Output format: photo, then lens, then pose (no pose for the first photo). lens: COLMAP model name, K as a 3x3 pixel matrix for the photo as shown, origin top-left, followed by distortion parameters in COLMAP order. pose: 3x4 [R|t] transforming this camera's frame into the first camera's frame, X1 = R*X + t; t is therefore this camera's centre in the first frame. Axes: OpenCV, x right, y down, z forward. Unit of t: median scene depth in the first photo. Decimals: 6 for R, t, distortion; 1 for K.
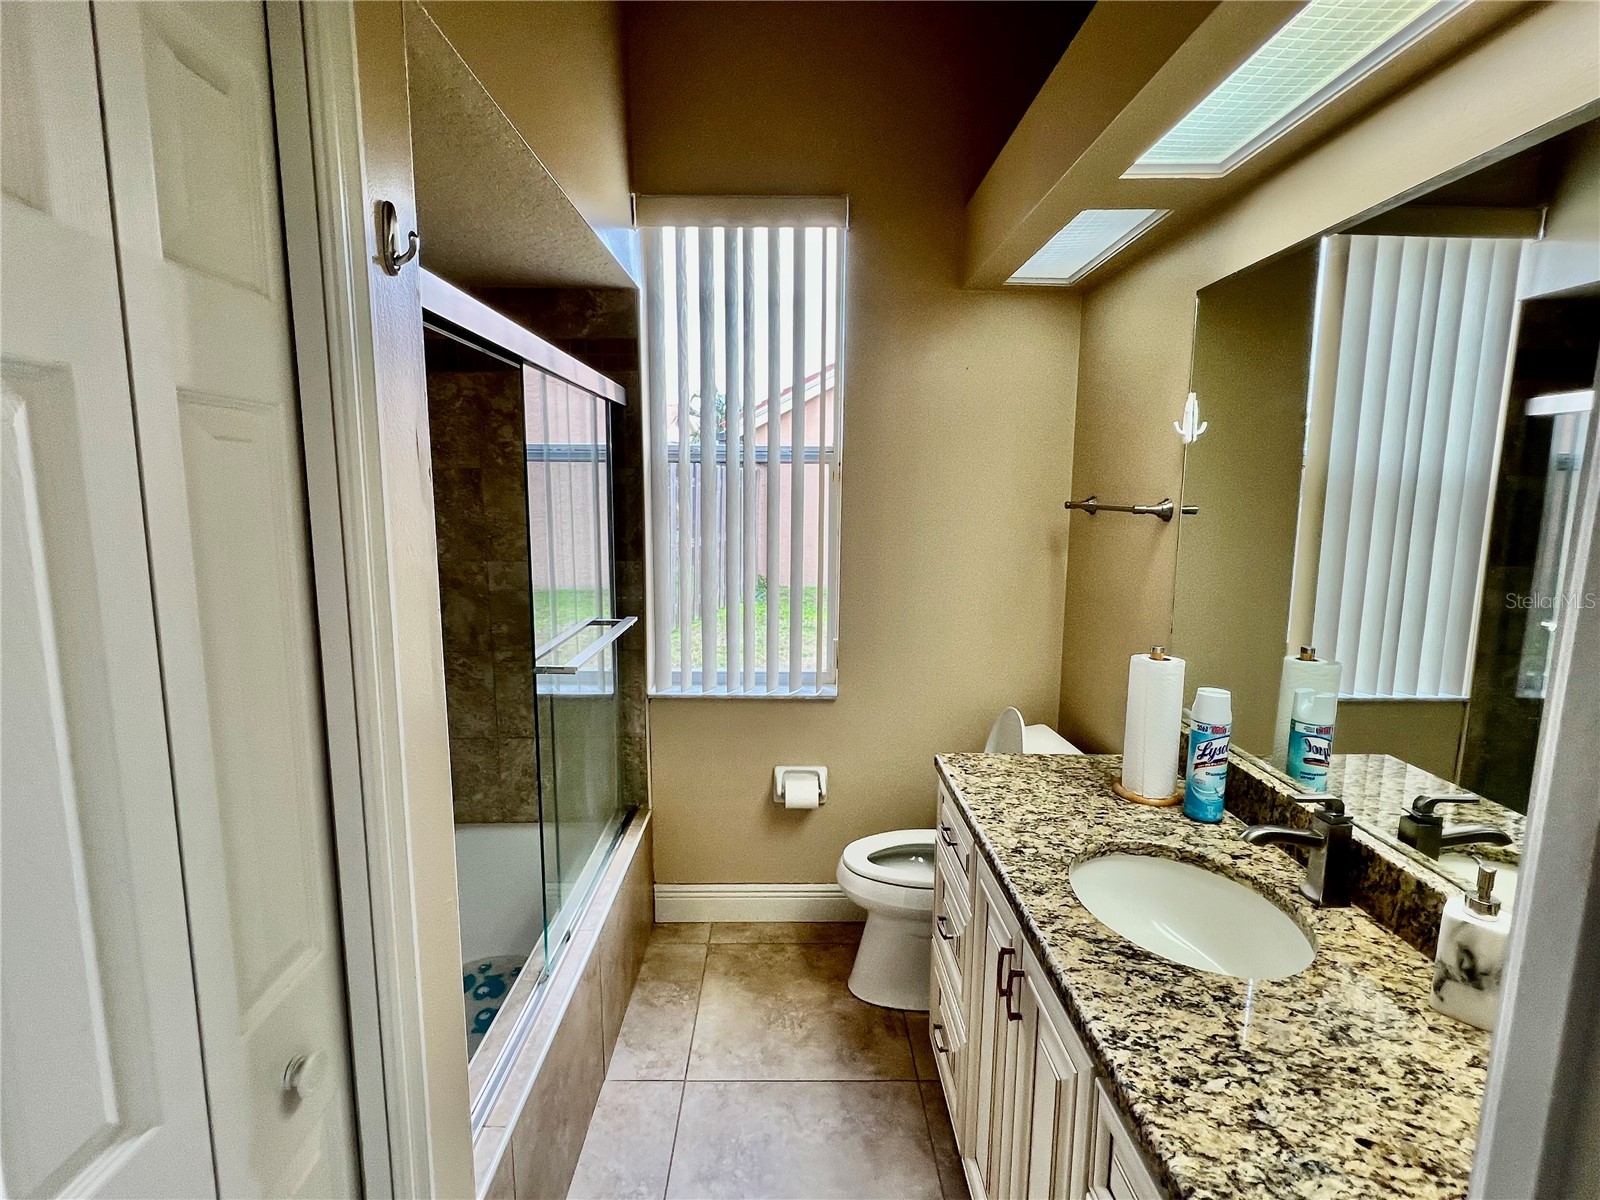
lens RADIAL K [[776.2, 0, 793.8], [0, 776.2, 600.3], [0, 0, 1]] dist [0.001030, 0.000833]
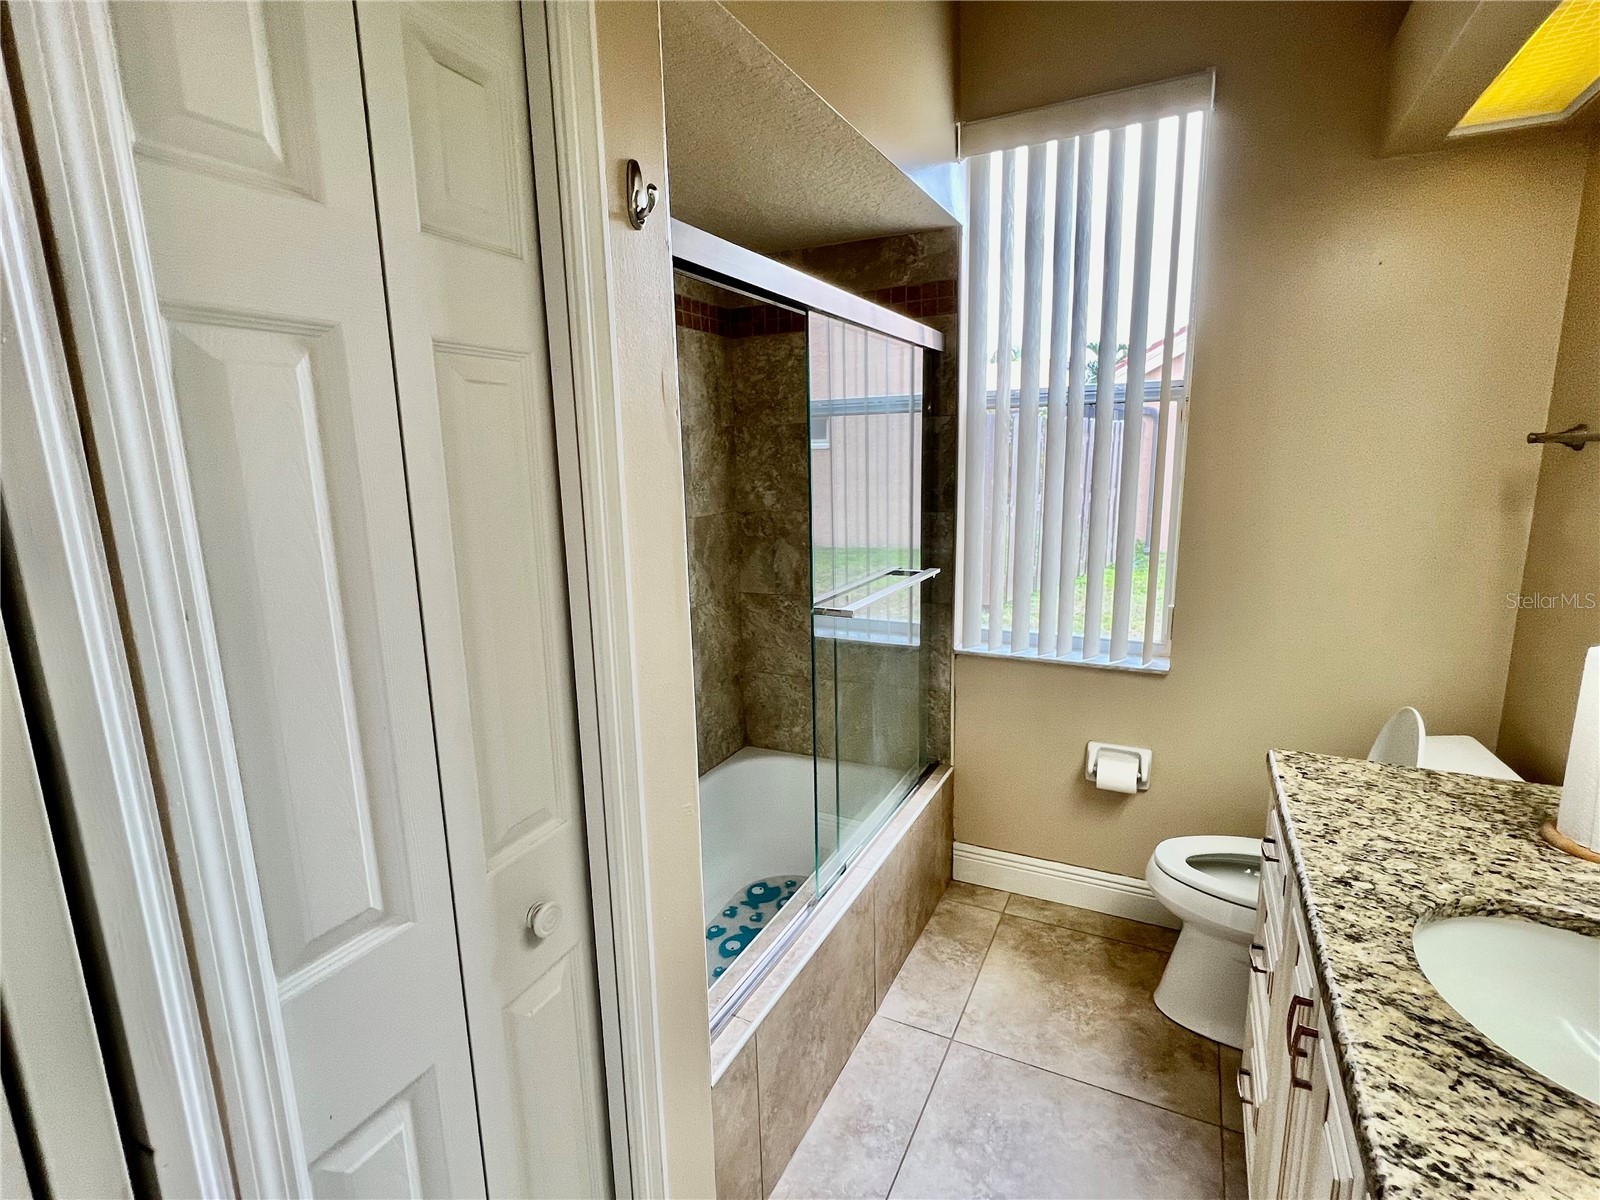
lens RADIAL K [[776.2, 0, 793.8], [0, 776.2, 600.3], [0, 0, 1]] dist [0.001030, 0.000833]
pose [[0.888792, 0.059974, -0.454370, 0.093335], [-0.038383, 0.997659, 0.056605, 0.014570], [0.456701, -0.032870, 0.889013, 0.050690]]
